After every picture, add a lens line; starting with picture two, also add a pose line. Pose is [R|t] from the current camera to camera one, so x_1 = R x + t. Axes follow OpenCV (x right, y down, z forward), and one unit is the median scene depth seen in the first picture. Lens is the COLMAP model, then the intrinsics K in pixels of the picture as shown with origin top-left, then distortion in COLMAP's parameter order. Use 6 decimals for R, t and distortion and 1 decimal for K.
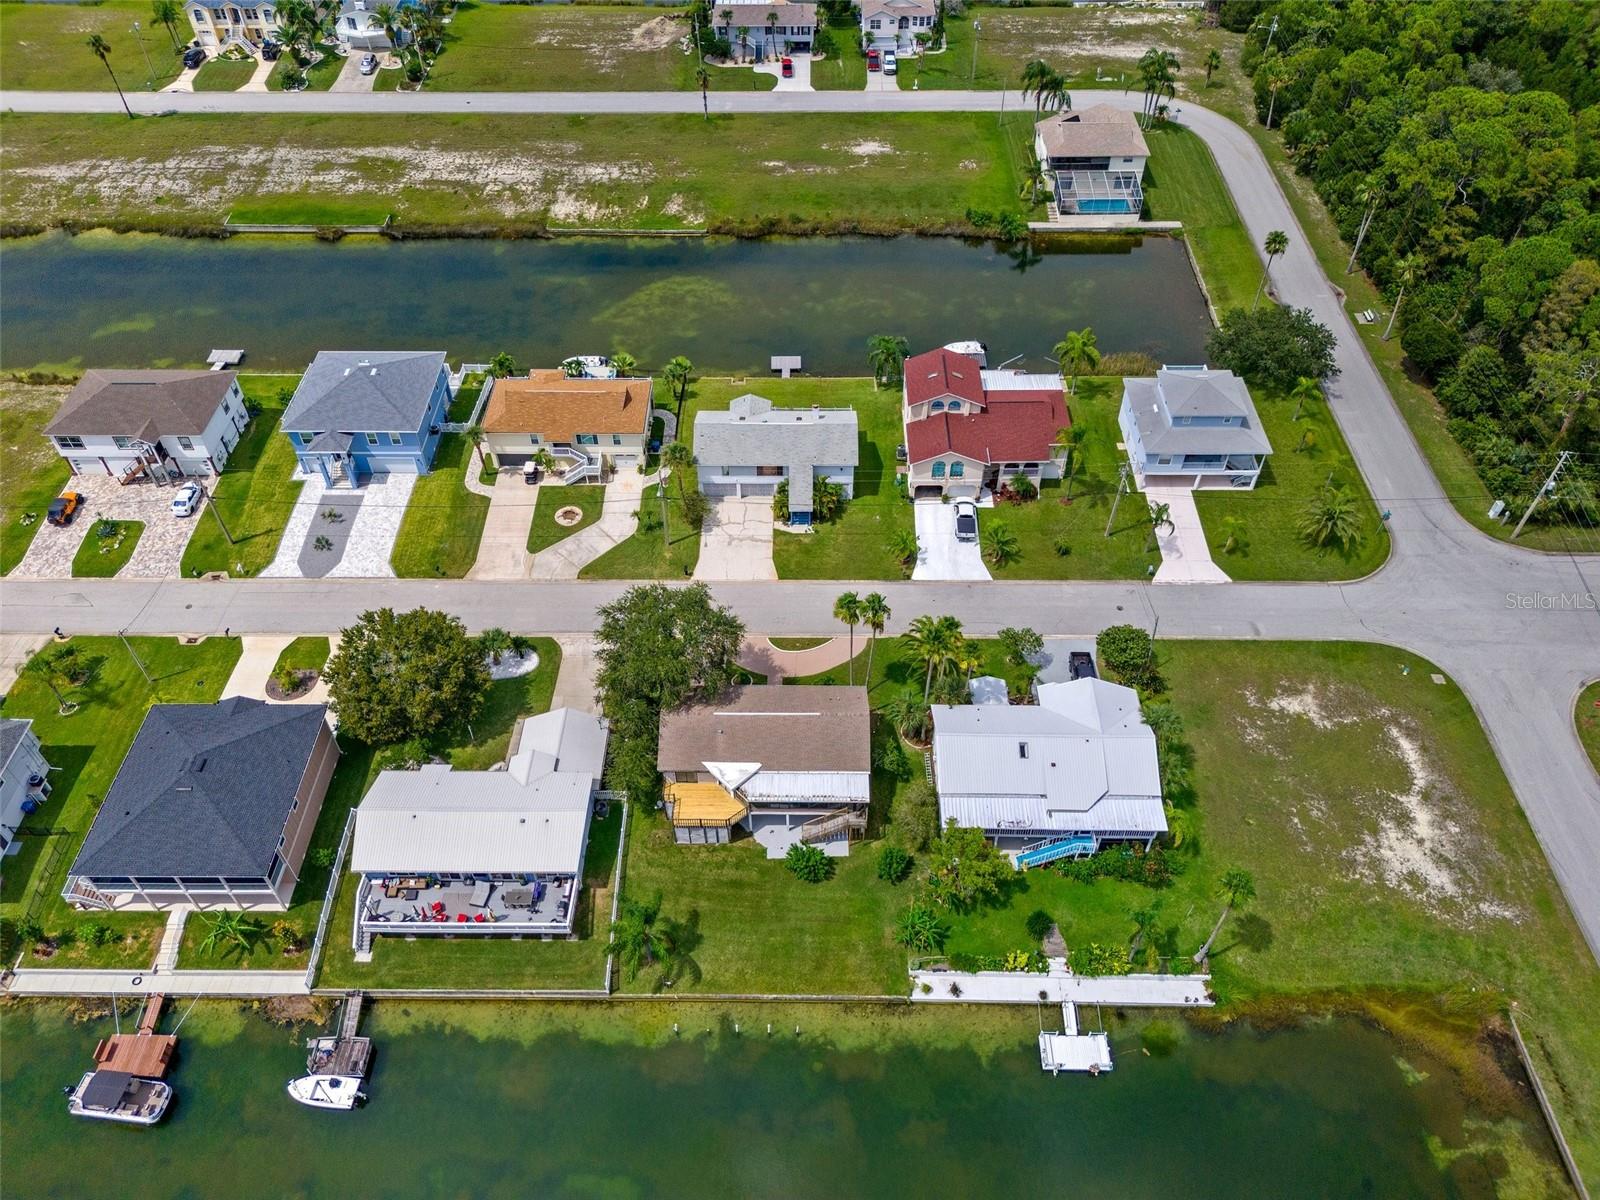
lens RADIAL K [[1192.2, 0, 792.9], [0, 1192.2, 597.5], [0, 0, 1]] dist [0.065459, -0.063216]
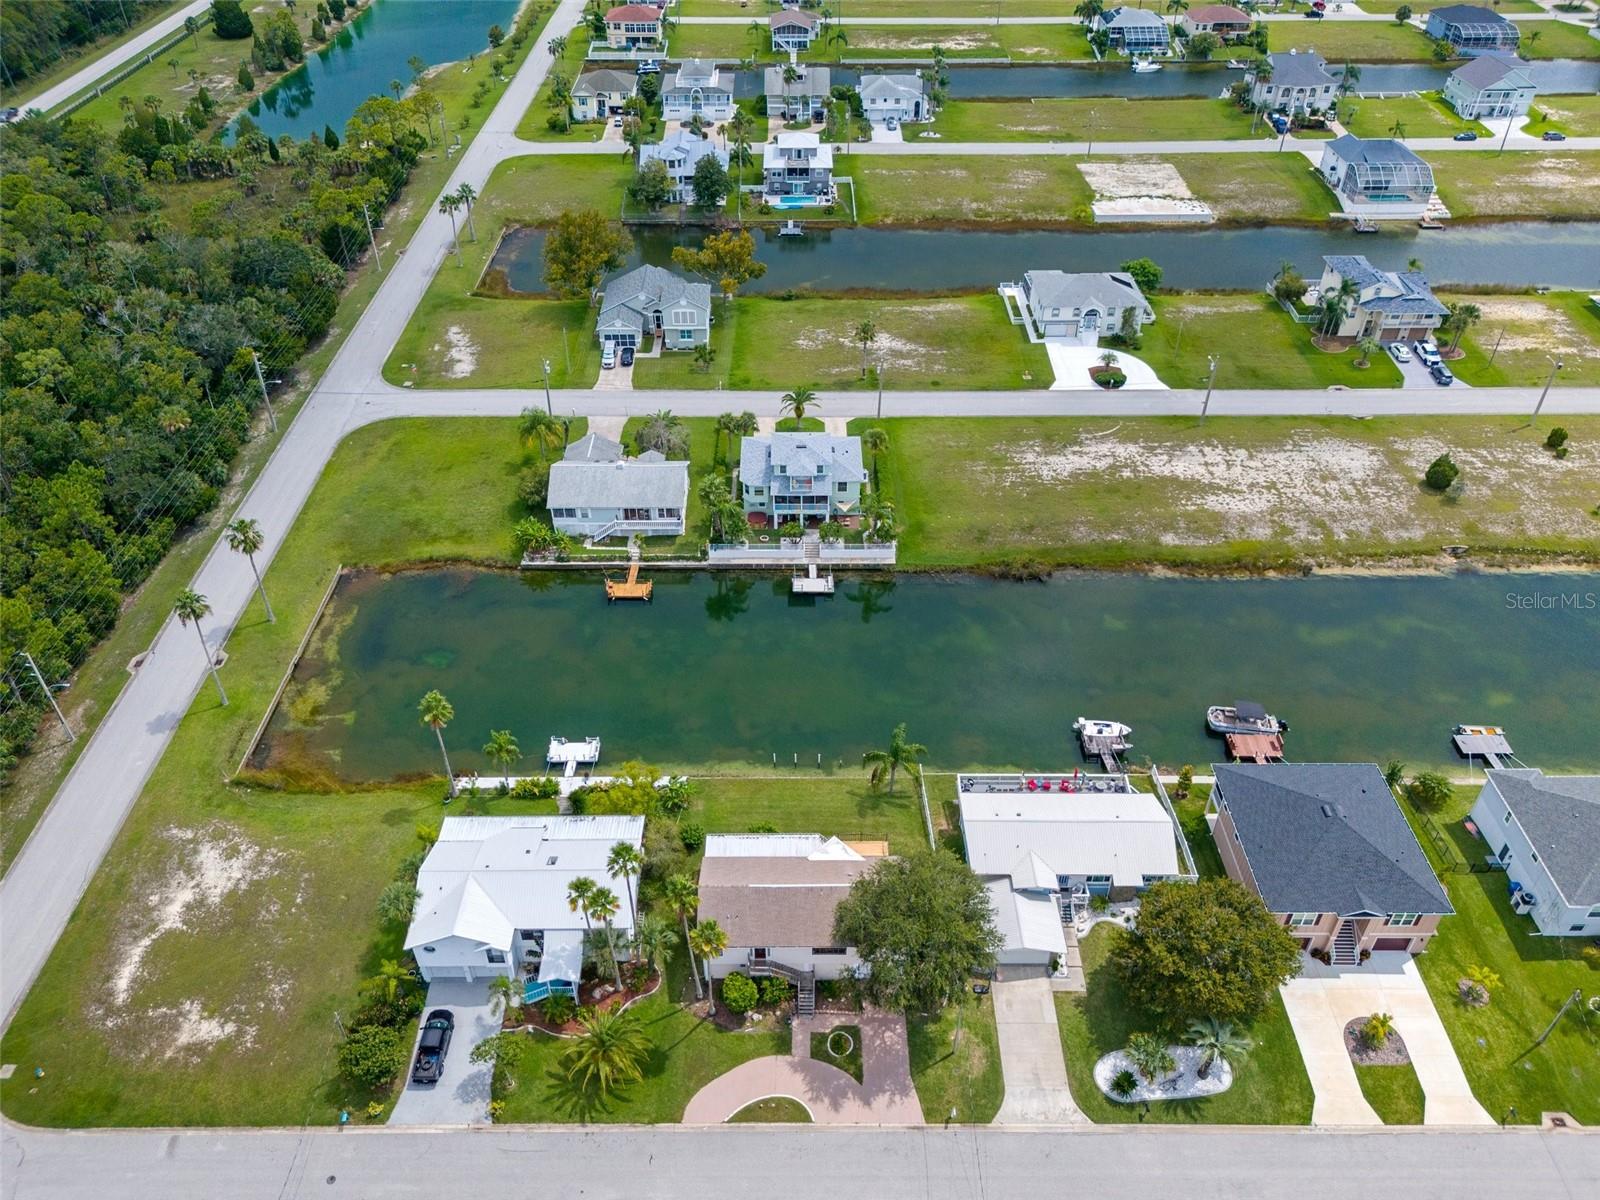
lens RADIAL K [[1192.2, 0, 792.9], [0, 1192.2, 597.5], [0, 0, 1]] dist [0.065459, -0.063216]
pose [[-0.999853, 0.016421, -0.005017, -0.011746], [-0.003499, 0.091200, 0.995826, -0.913125], [0.016810, 0.995697, -0.091129, 0.866610]]
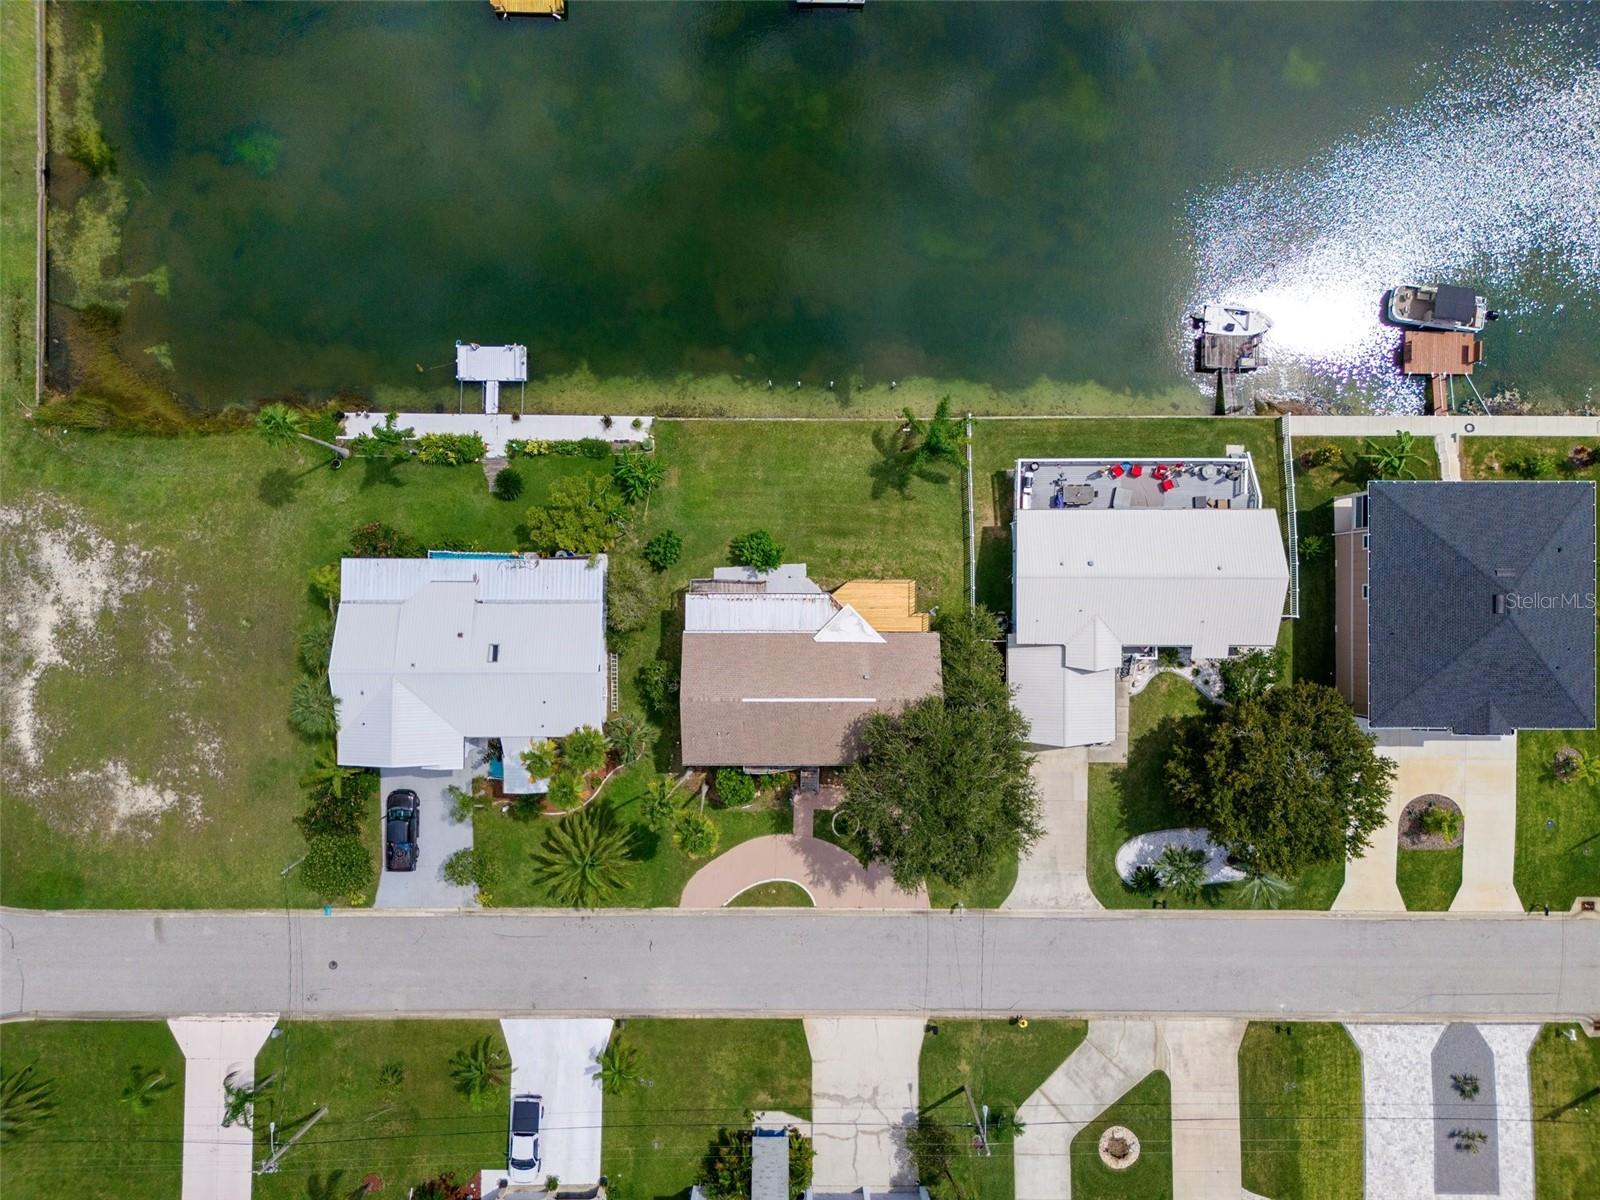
lens RADIAL K [[1192.2, 0, 792.9], [0, 1192.2, 597.5], [0, 0, 1]] dist [0.065459, -0.063216]
pose [[-0.999904, 0.011249, 0.008087, -0.018674], [-0.002477, -0.719454, 0.694536, -0.410970], [0.013631, 0.694449, 0.719412, 0.385089]]
